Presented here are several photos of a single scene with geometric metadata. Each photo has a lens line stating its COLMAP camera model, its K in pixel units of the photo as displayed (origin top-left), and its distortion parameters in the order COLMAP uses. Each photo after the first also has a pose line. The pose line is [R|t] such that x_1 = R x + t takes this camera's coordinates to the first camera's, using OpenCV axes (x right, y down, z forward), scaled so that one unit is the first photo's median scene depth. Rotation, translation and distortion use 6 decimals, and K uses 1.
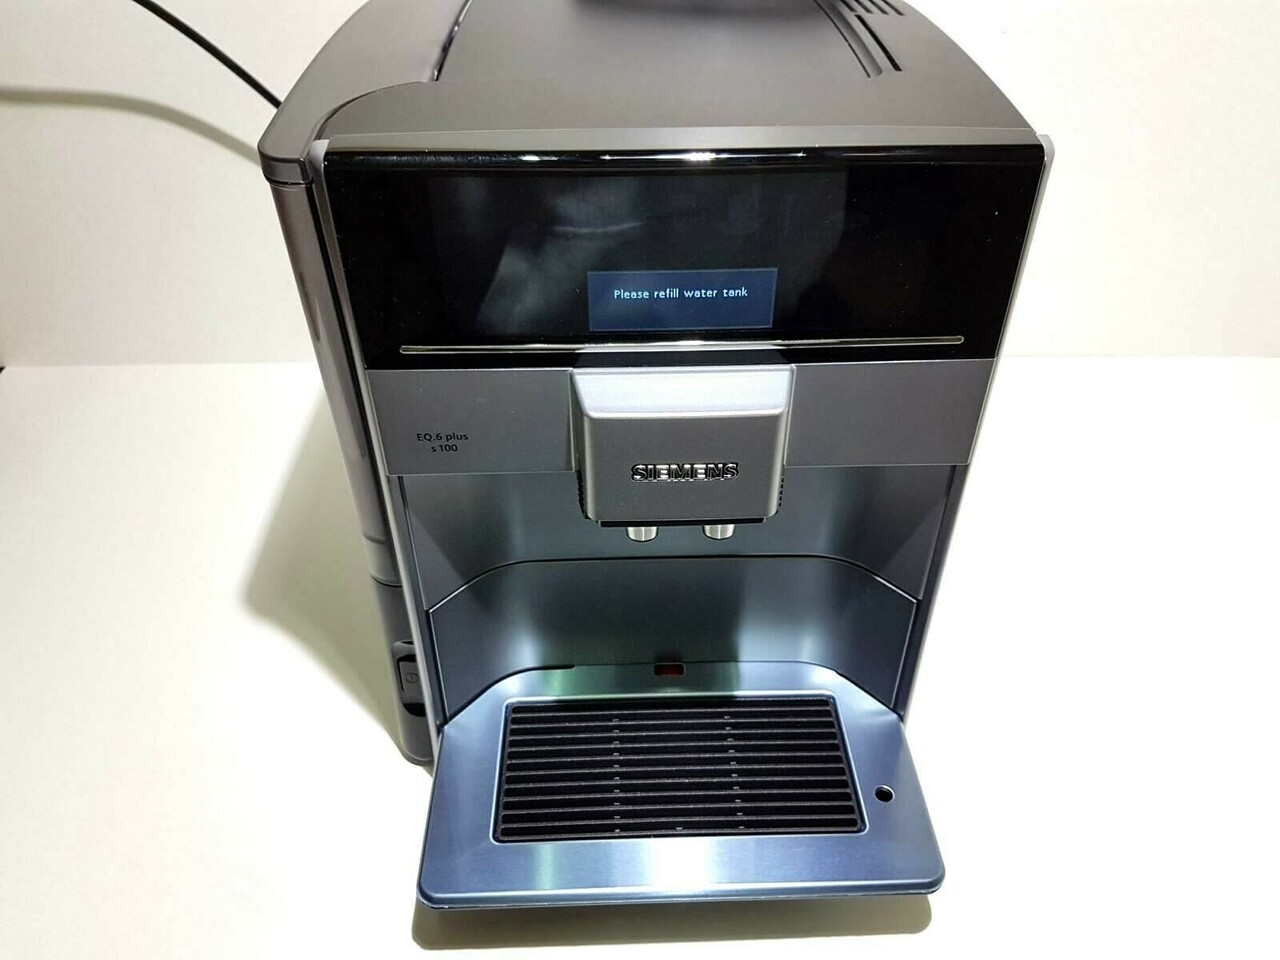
lens RADIAL K [[1013.9, 0, 651.4], [0, 1013.9, 485.8], [0, 0, 1]] dist [0.249680, -0.582519]
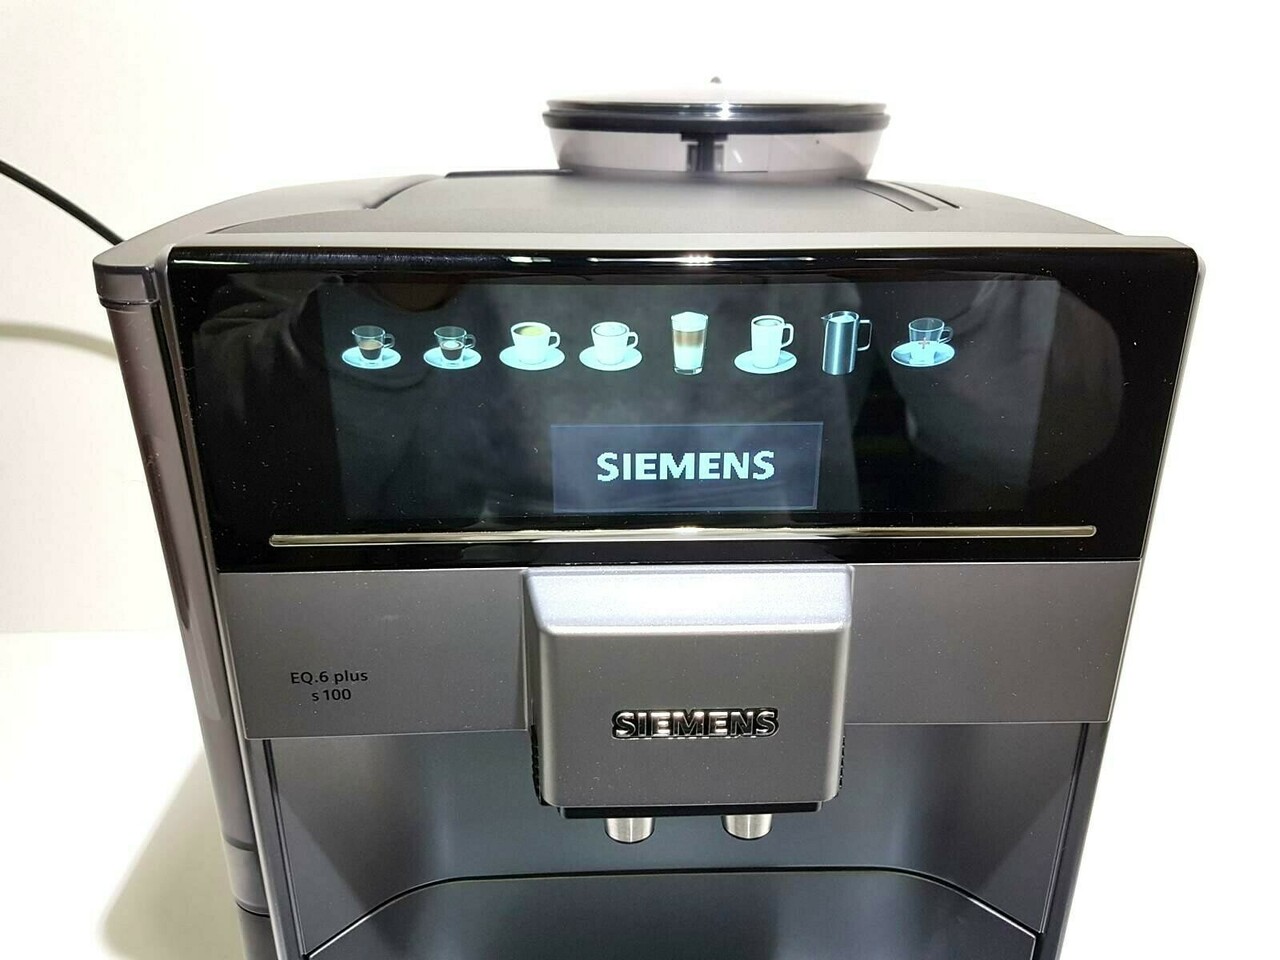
lens RADIAL K [[1013.9, 0, 651.4], [0, 1013.9, 485.8], [0, 0, 1]] dist [0.249680, -0.582519]
pose [[0.999975, -0.001816, 0.006765, 0.000874], [0.003664, 0.958733, -0.284286, 0.025891], [-0.005969, 0.284304, 0.958716, 0.325066]]
